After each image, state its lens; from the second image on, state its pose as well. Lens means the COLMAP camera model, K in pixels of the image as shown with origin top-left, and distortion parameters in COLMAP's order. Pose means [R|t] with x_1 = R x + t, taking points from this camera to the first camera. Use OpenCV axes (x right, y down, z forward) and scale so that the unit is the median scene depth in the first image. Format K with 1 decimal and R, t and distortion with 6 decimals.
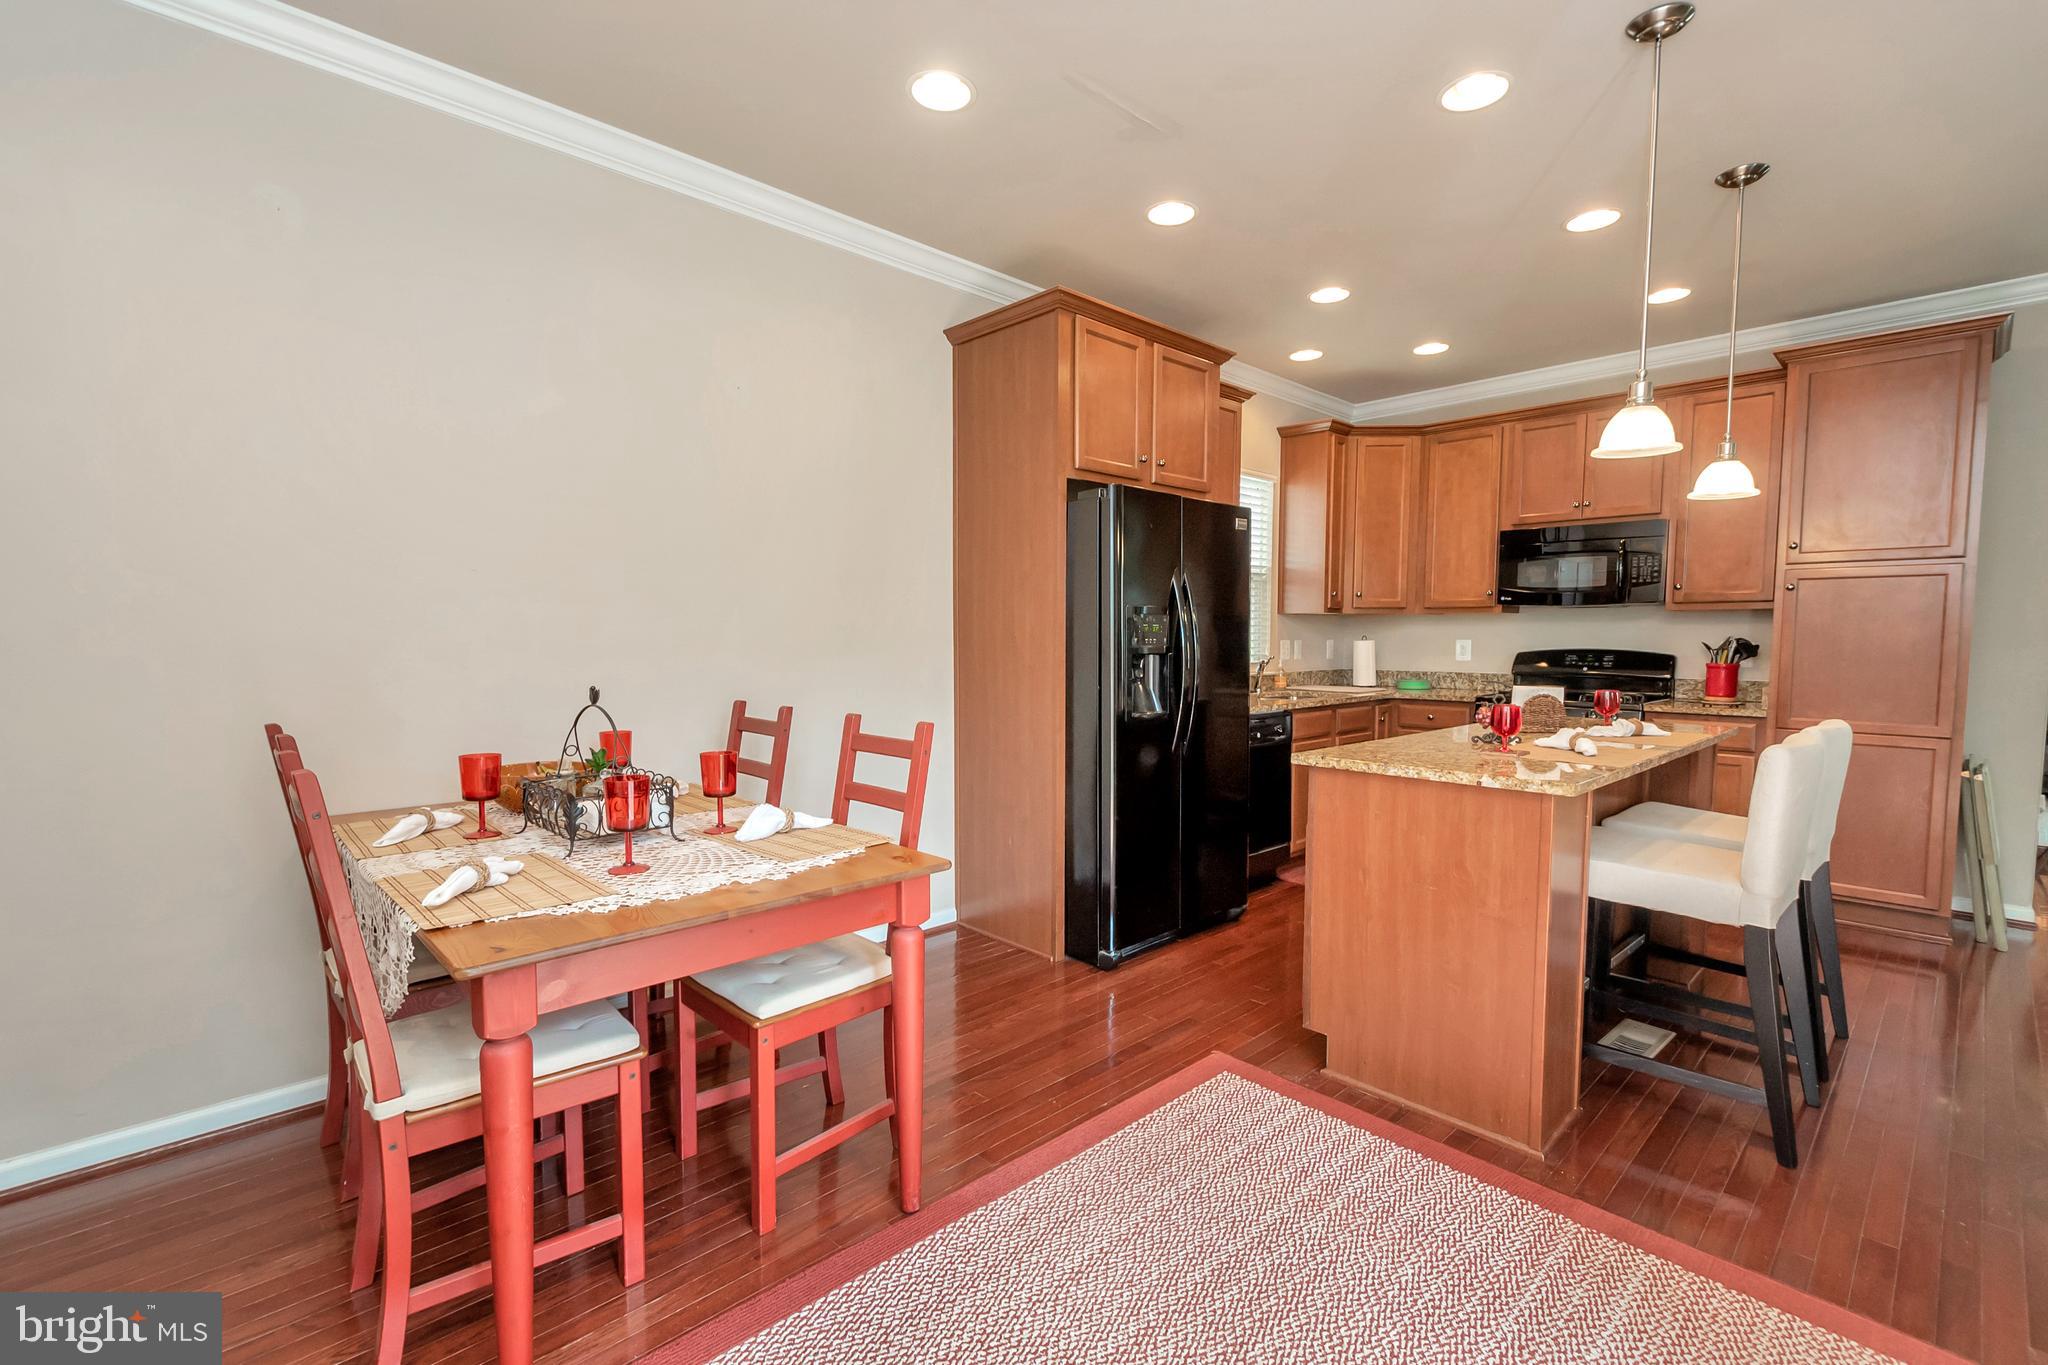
lens RADIAL K [[898.2, 0, 1034.0], [0, 898.2, 696.8], [0, 0, 1]] dist [0.009800, -0.000541]
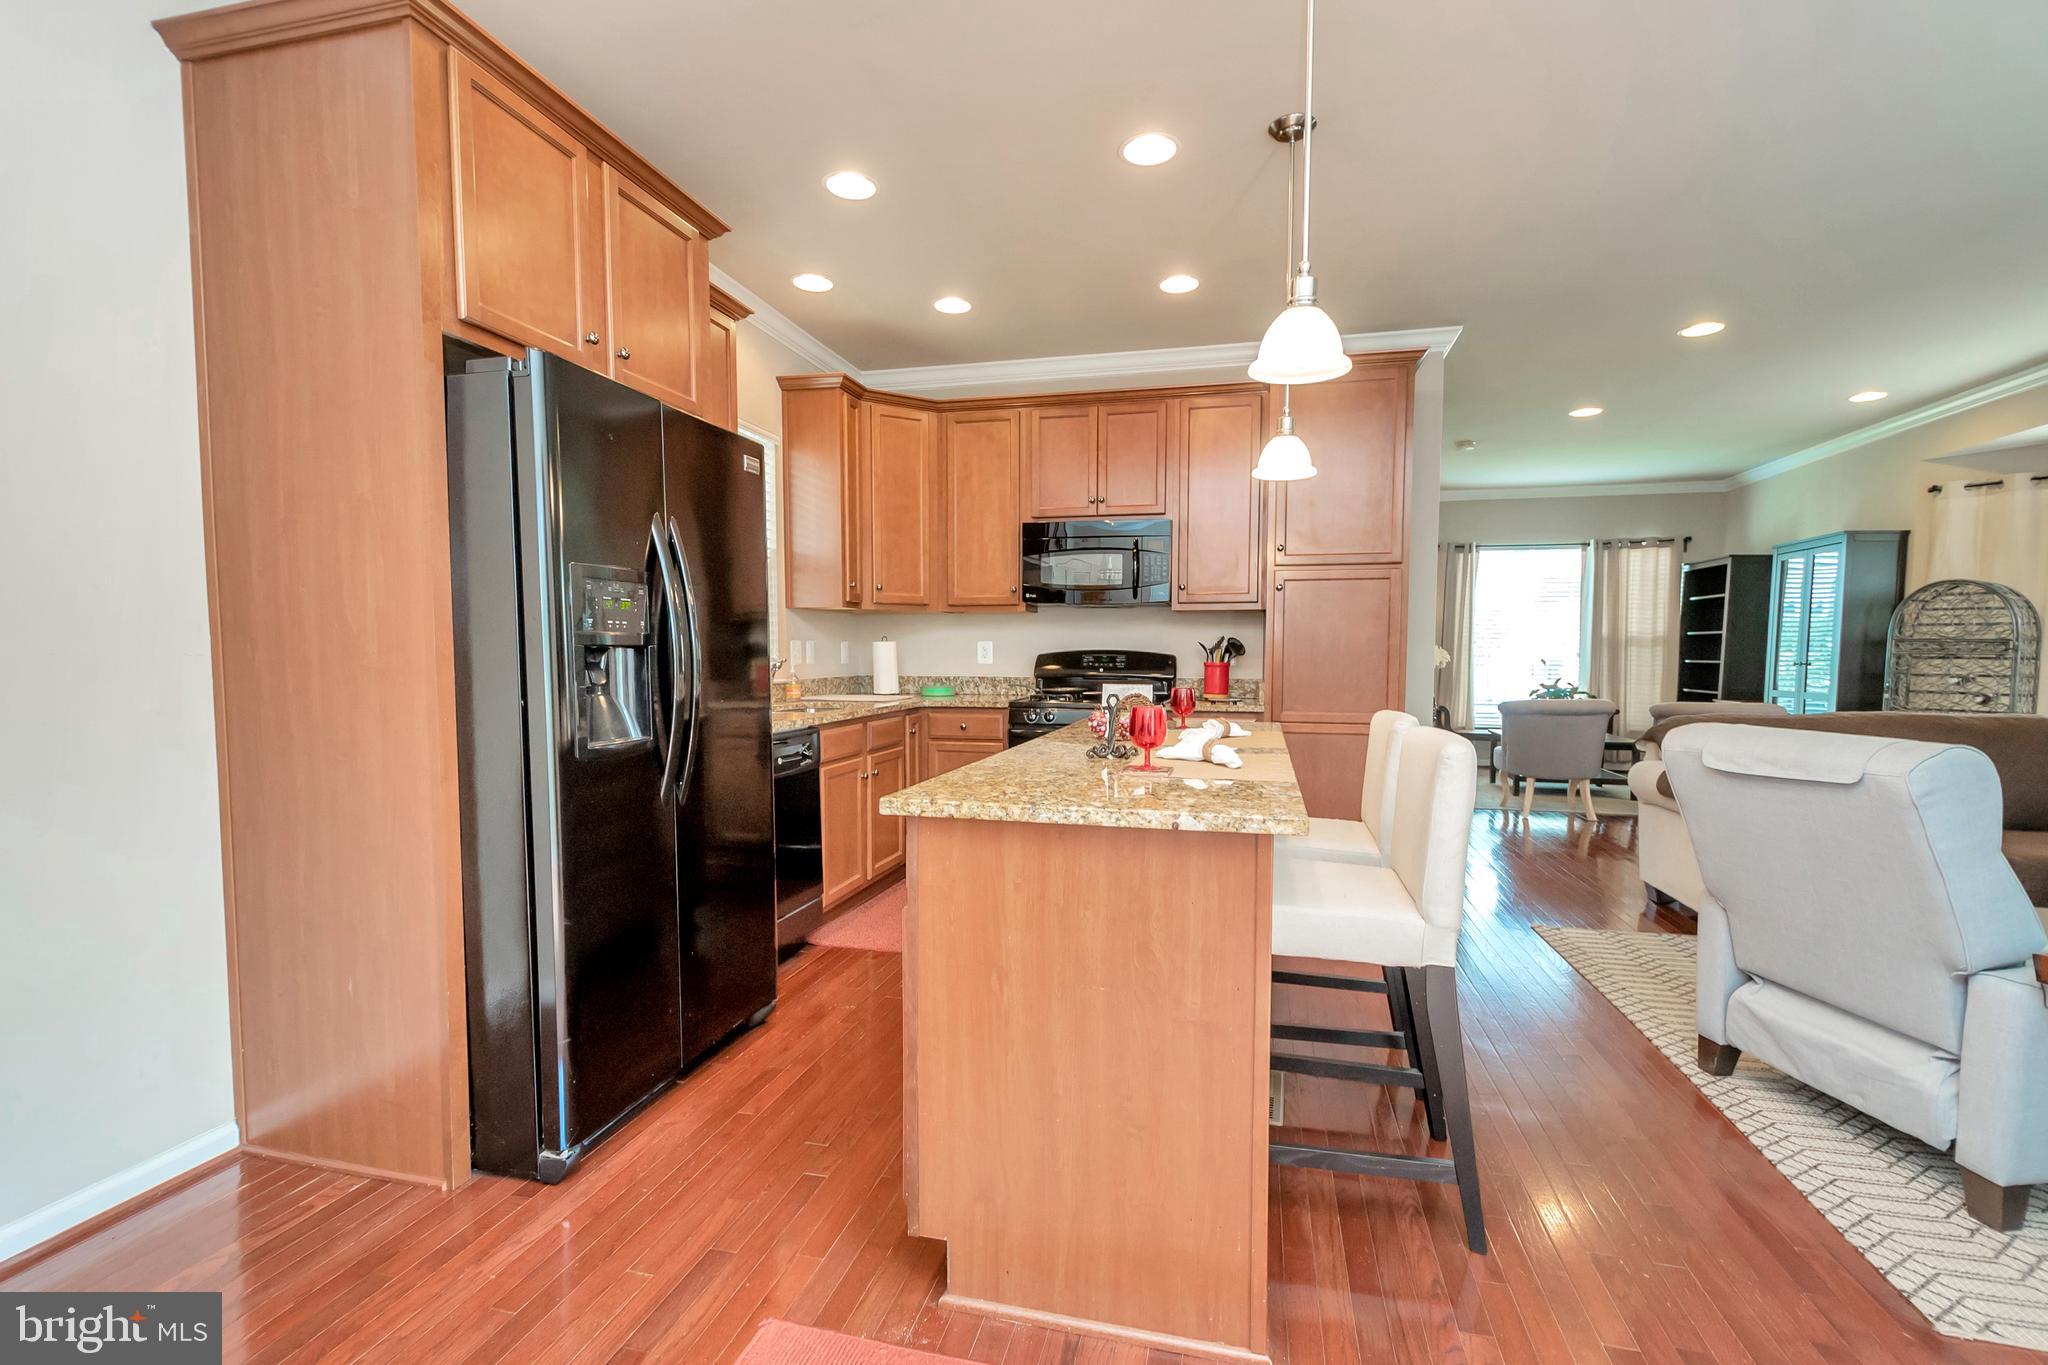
lens RADIAL K [[887.6, 0, 1026.2], [0, 887.6, 703.7], [0, 0, 1]] dist [0.013987, -0.000175]
pose [[0.846053, -0.032177, 0.532126, 0.034603], [0.036989, 0.999314, 0.001617, 0.001344], [-0.531814, 0.018315, 0.846663, 0.287724]]
